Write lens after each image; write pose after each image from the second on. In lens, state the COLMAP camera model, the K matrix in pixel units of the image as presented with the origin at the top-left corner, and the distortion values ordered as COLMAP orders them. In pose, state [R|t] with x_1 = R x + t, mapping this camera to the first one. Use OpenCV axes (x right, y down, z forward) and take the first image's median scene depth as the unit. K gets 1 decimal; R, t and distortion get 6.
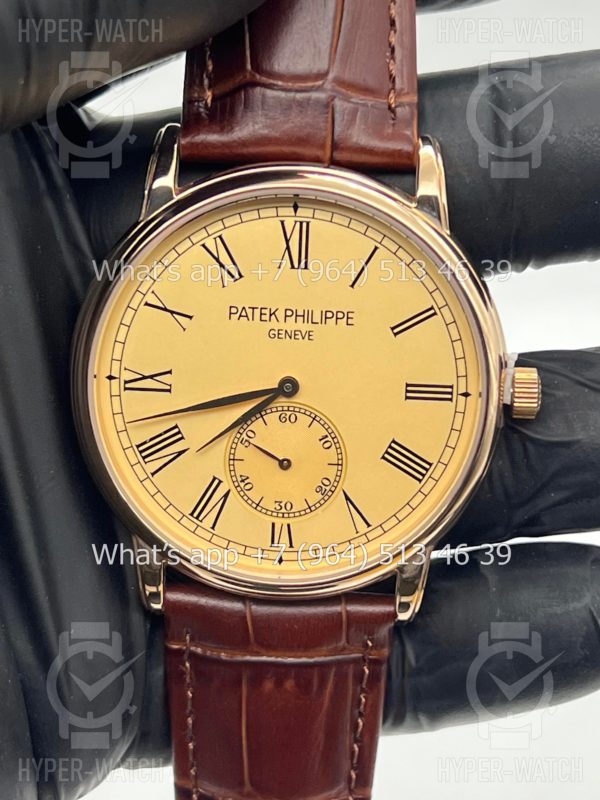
lens RADIAL K [[1815.4, 0, 300.0], [0, 1815.4, 400.0], [0, 0, 1]] dist [0.011432, 0.507346]
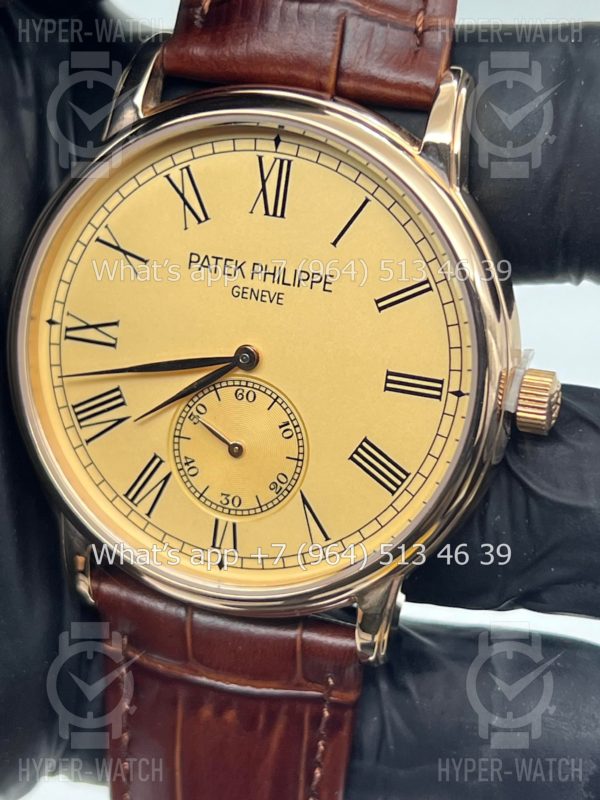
lens RADIAL K [[1815.4, 0, 300.0], [0, 1815.4, 400.0], [0, 0, 1]] dist [0.011432, 0.507346]
pose [[0.964064, 0.125333, -0.234246, 0.211421], [-0.126051, 0.991952, 0.011969, -0.001028], [0.233861, 0.017989, 0.972104, 0.202495]]
